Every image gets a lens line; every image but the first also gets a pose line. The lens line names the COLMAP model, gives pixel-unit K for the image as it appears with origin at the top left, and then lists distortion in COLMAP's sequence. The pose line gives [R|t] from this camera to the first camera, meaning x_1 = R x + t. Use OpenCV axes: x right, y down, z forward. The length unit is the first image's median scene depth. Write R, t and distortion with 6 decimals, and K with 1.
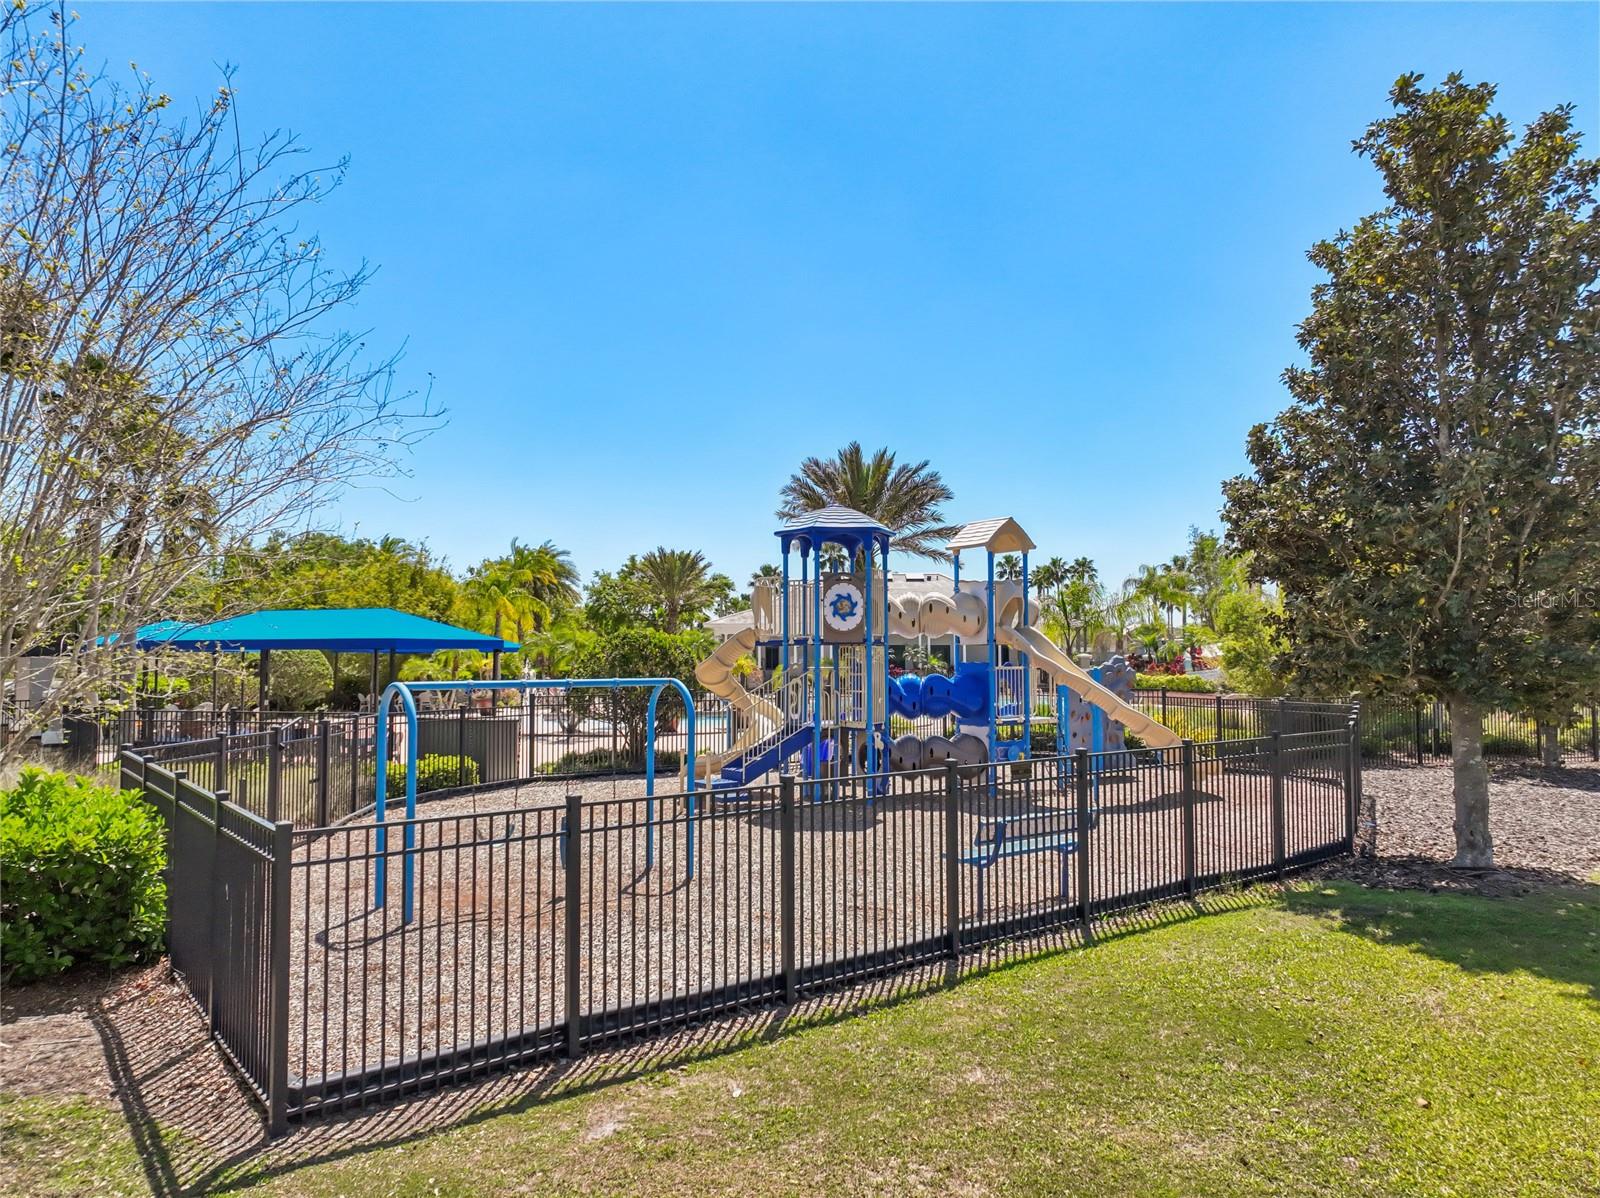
lens RADIAL K [[1123.1, 0, 797.7], [0, 1123.1, 596.0], [0, 0, 1]] dist [0.003724, 0.004512]
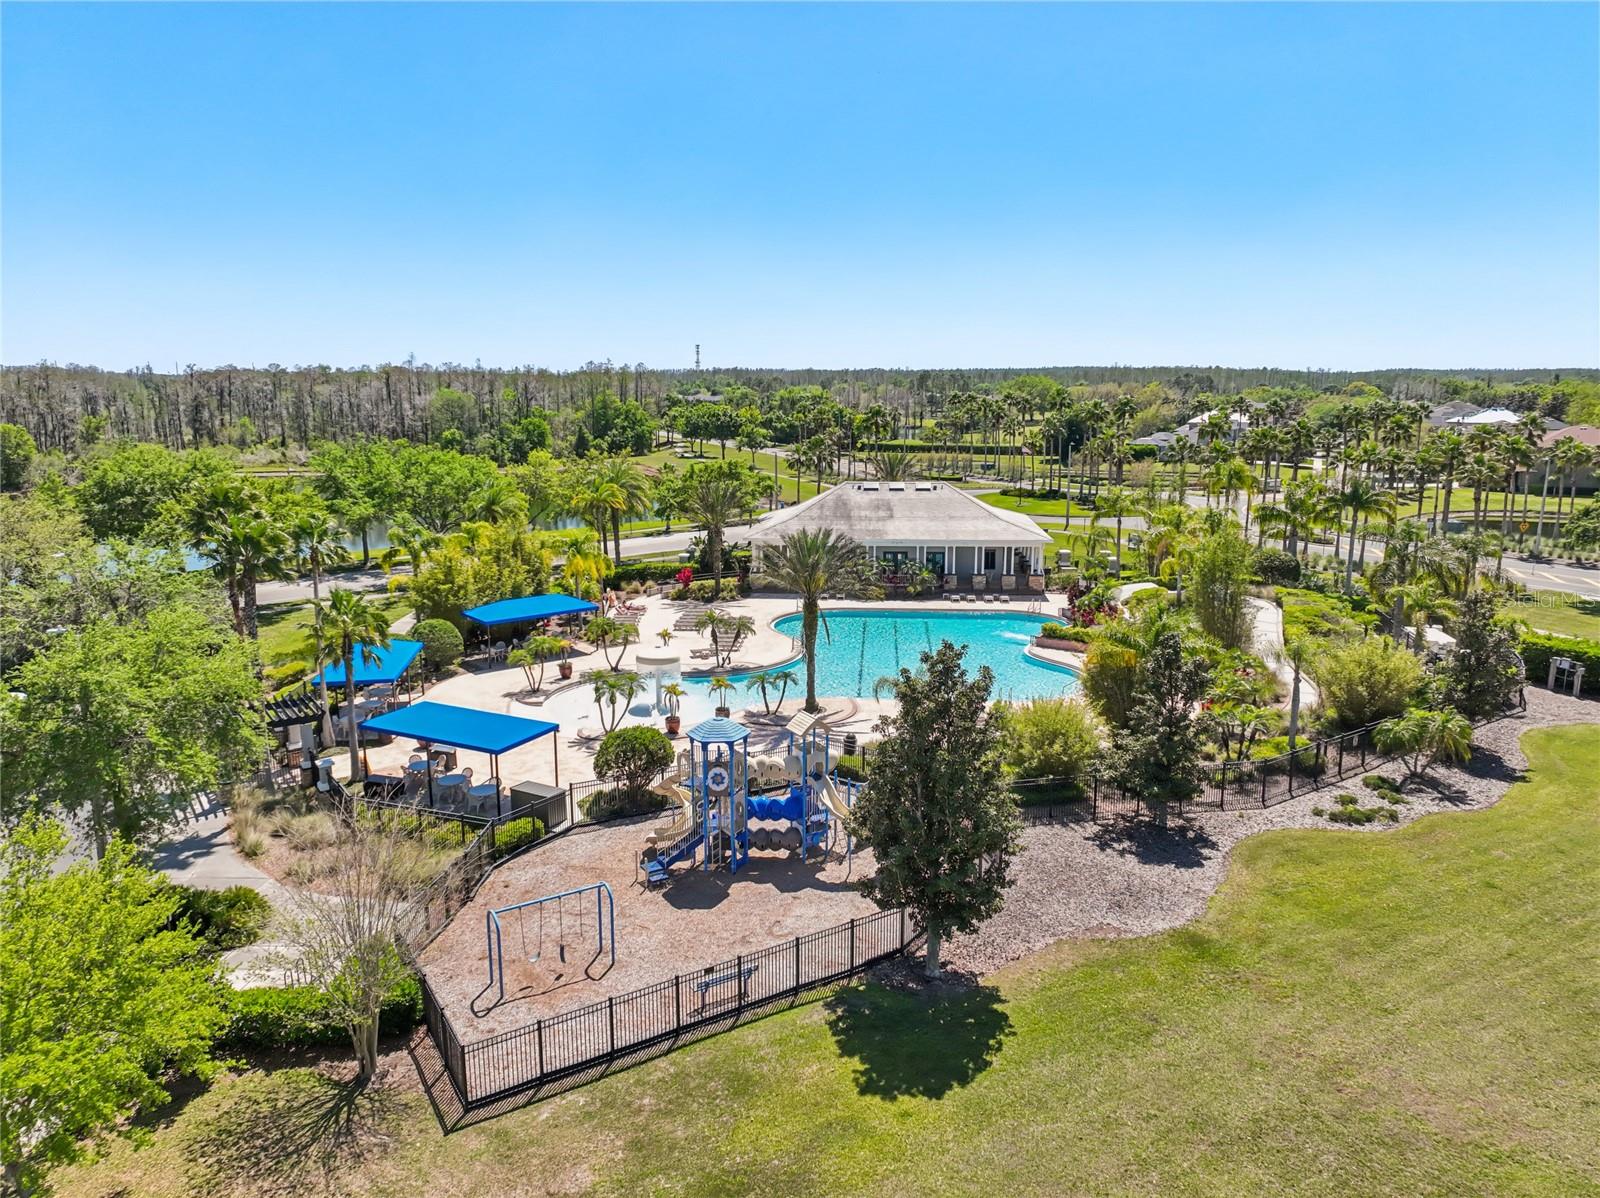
lens RADIAL K [[1123.1, 0, 803.3], [0, 1123.1, 601.8], [0, 0, 1]] dist [0.003724, 0.004512]
pose [[0.995084, 0.026140, -0.095518, 0.933007], [-0.000852, 0.966758, 0.255692, -2.003193], [0.099026, -0.254353, 0.962028, -1.990273]]
